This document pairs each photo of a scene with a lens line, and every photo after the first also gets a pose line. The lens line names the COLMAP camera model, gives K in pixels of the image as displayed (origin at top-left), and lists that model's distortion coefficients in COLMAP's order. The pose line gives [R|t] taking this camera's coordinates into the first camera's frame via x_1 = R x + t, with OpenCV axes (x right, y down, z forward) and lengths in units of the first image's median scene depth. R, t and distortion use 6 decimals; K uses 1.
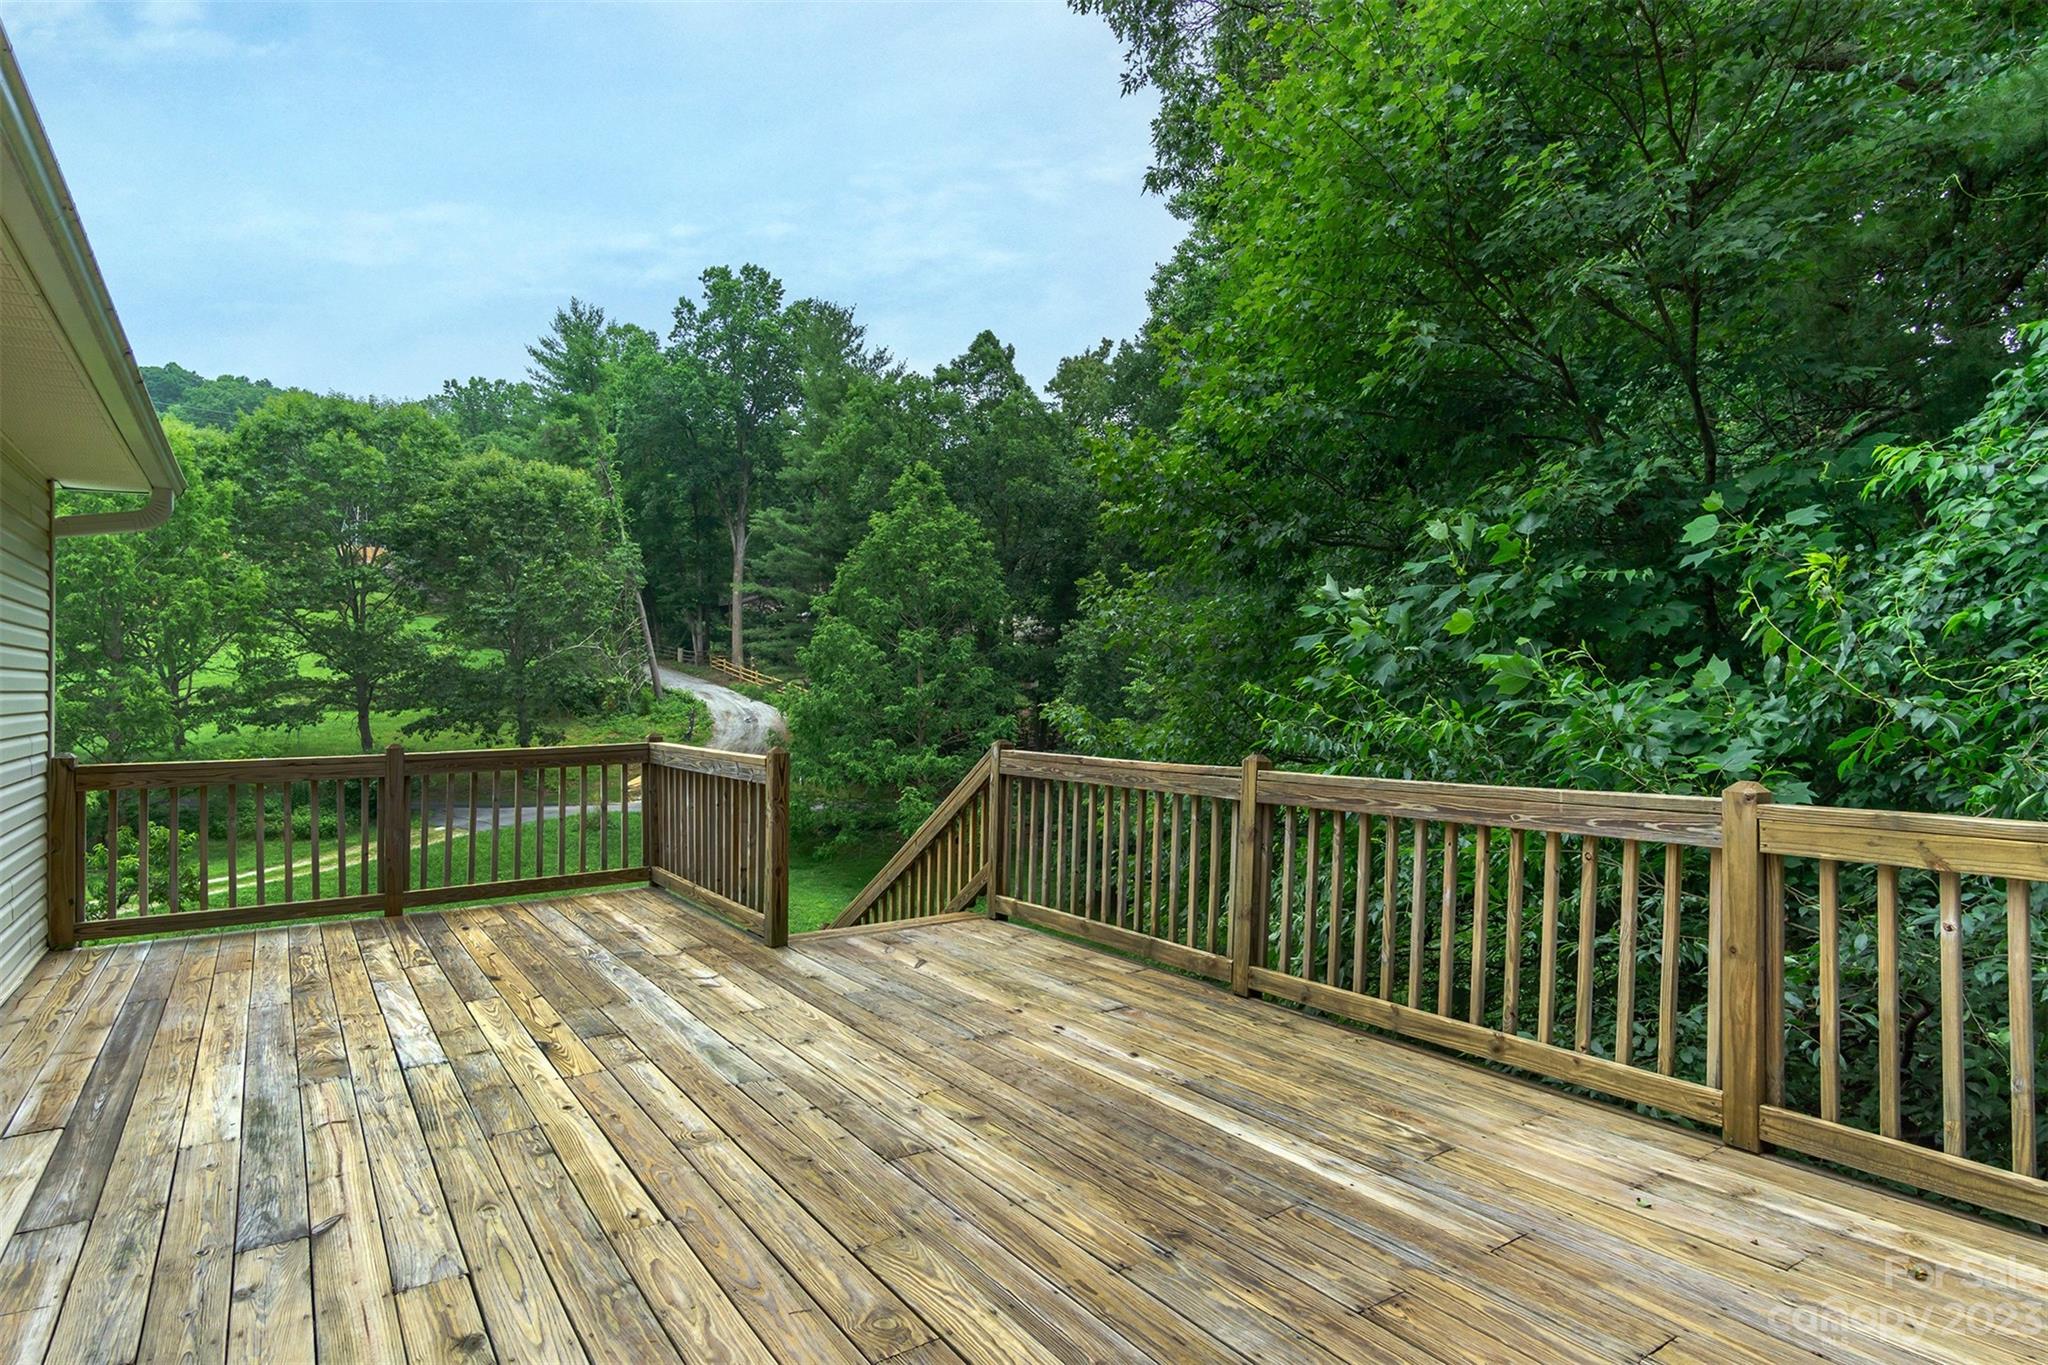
lens RADIAL K [[1129.3, 0, 1024.4], [0, 1129.3, 651.6], [0, 0, 1]] dist [0.000870, 0.000894]
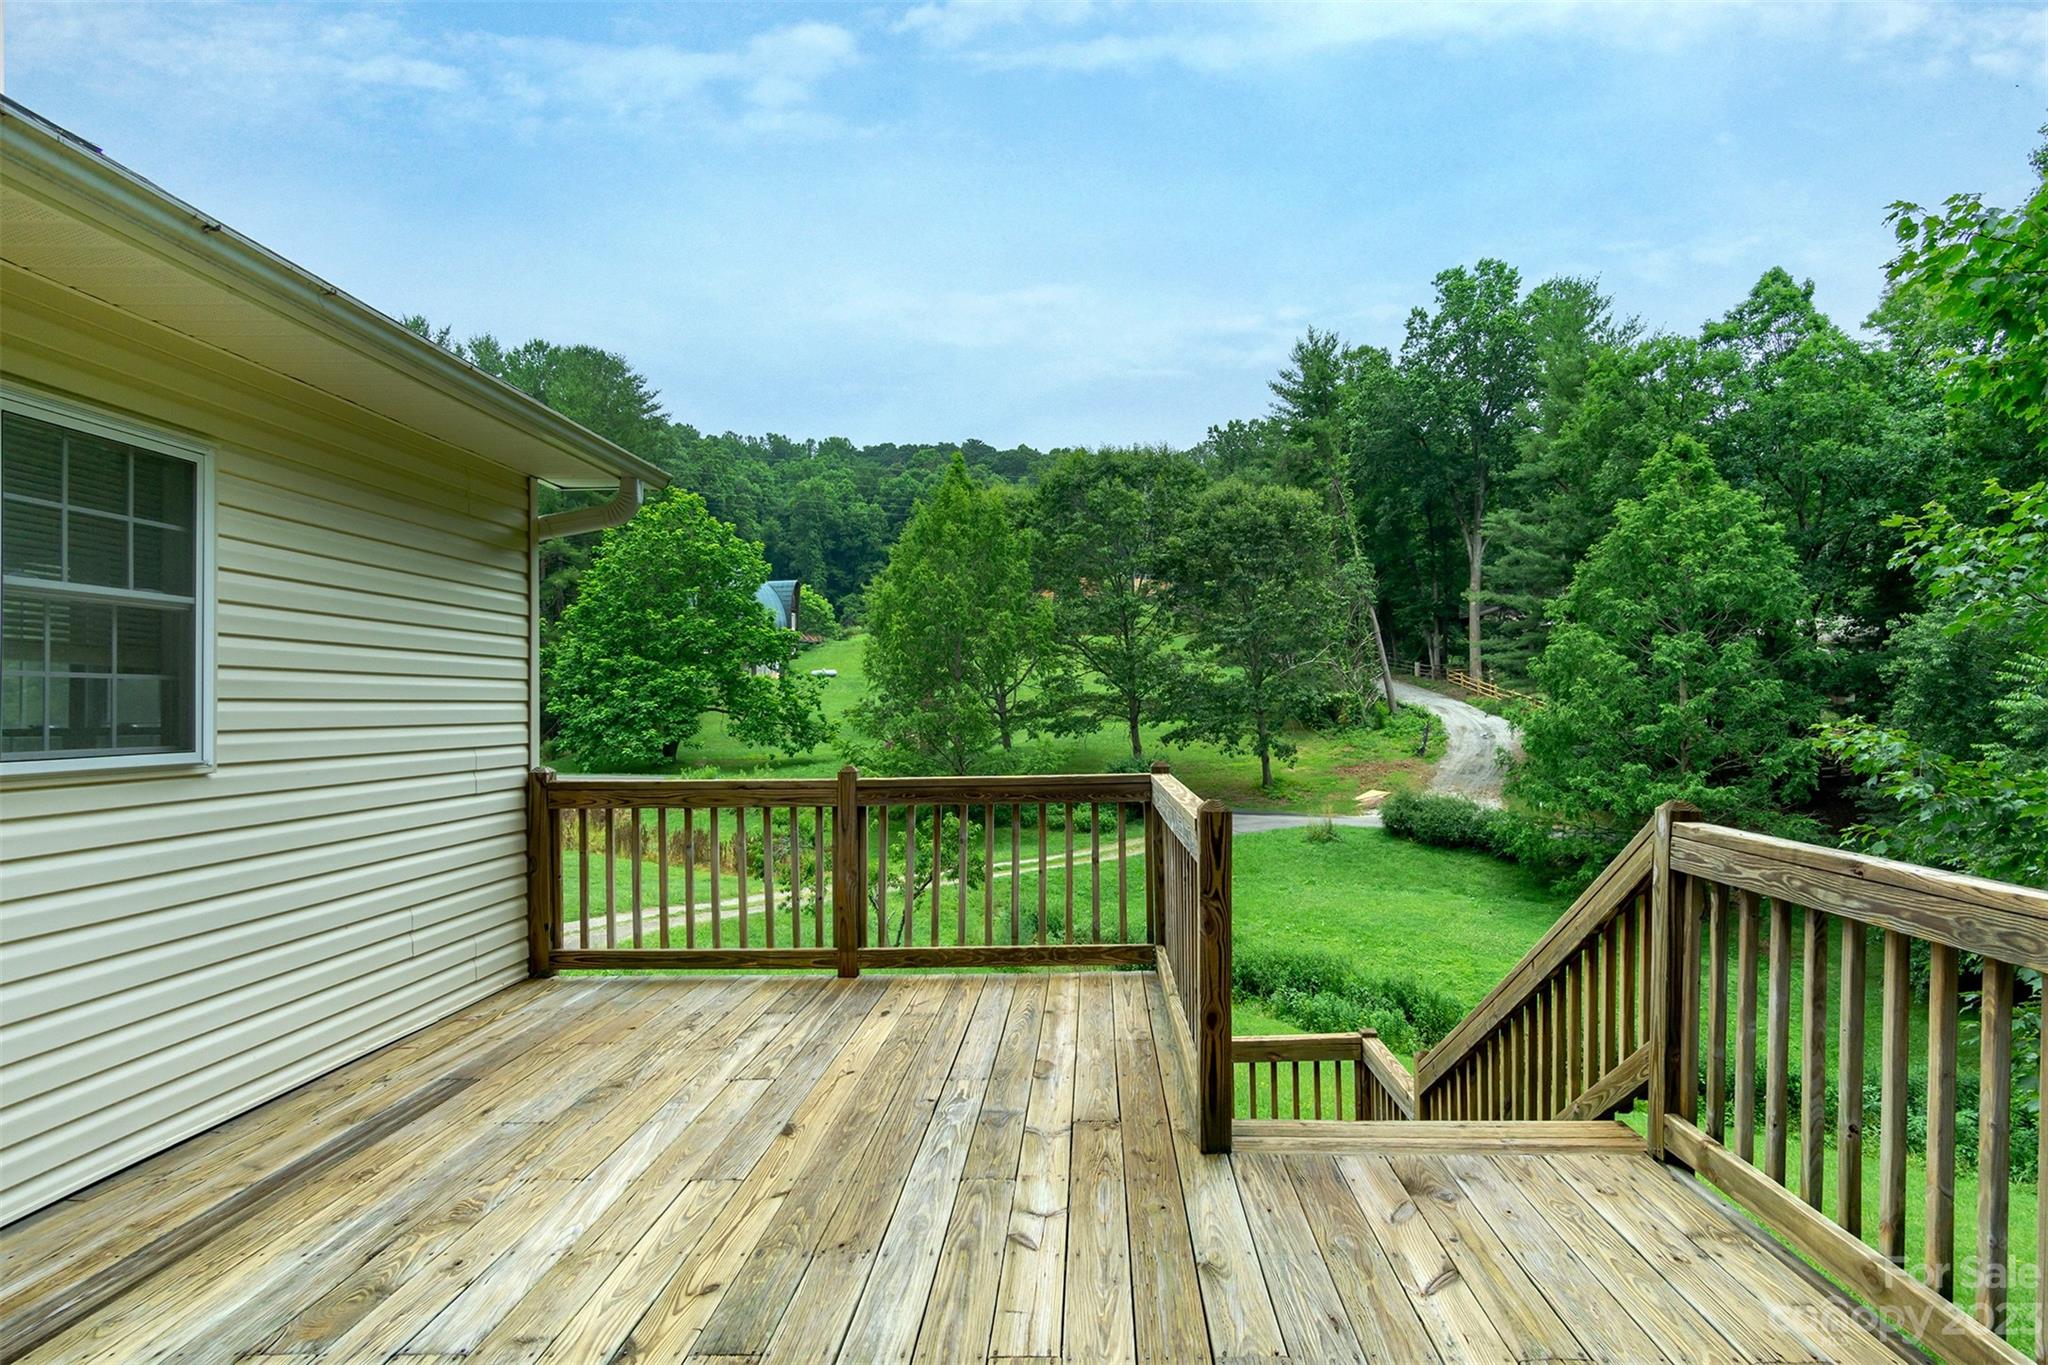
lens RADIAL K [[1114.3, 0, 1077.6], [0, 1114.3, 675.9], [0, 0, 1]] dist [0.000892, -0.000004]
pose [[0.824457, -0.010445, -0.565829, 0.004759], [0.015313, 0.999875, 0.003855, 0.001085], [0.565718, -0.011843, 0.824514, 0.042976]]
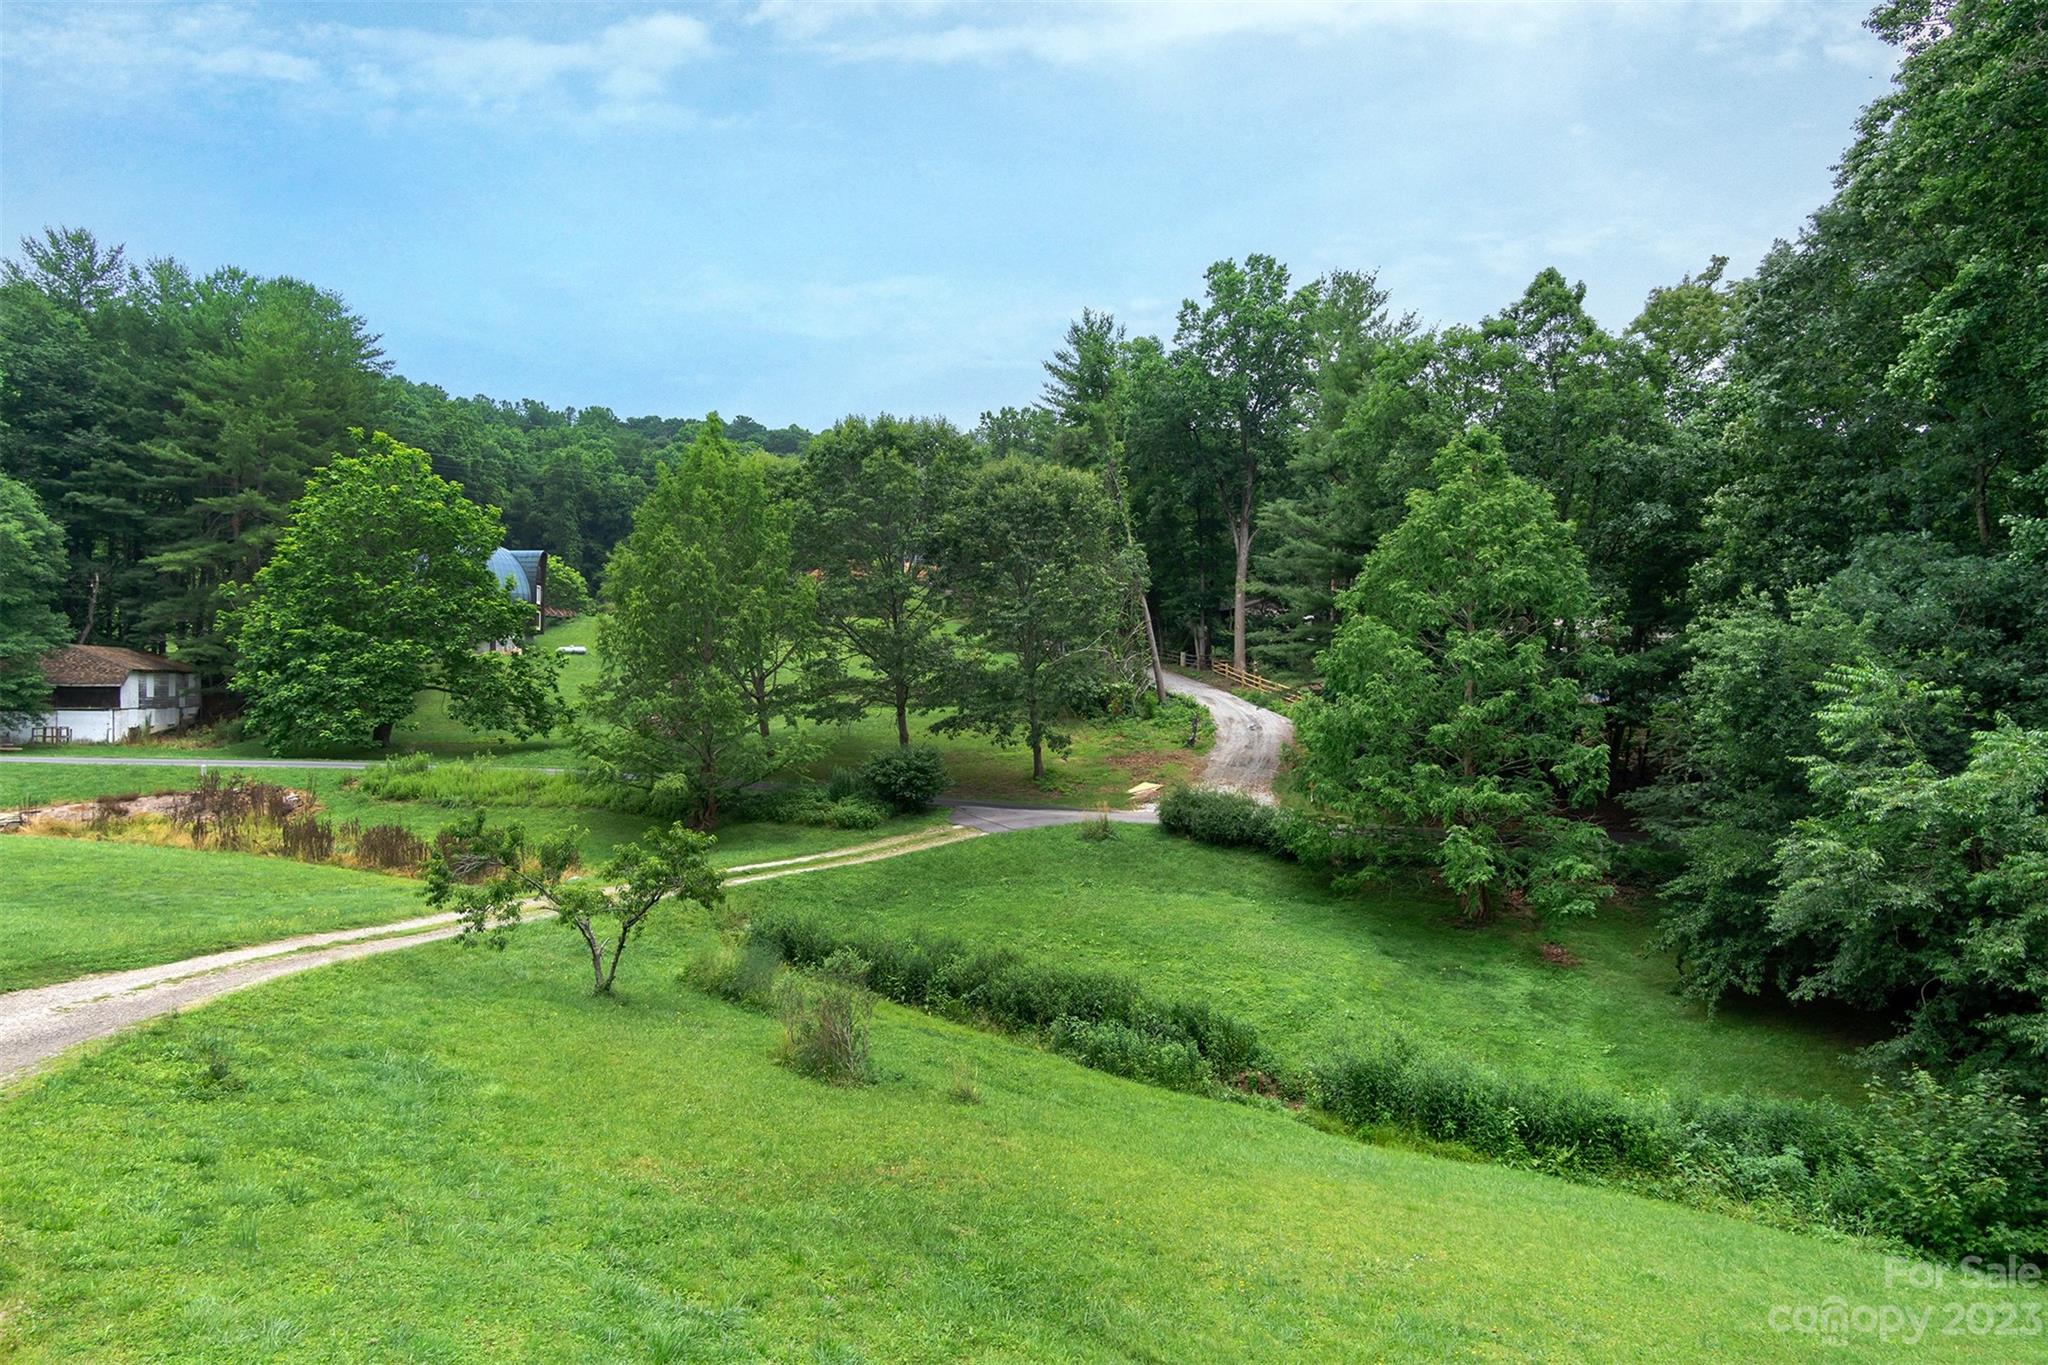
lens RADIAL K [[1082.8, 0, 1024.0], [0, 1082.8, 682.5], [0, 0, 1]] dist [0.001518, 0.000644]
pose [[0.905154, 0.015863, -0.424788, -0.038937], [-0.005417, 0.999653, 0.025786, -0.000211], [0.425049, -0.021039, 0.904926, 0.114415]]
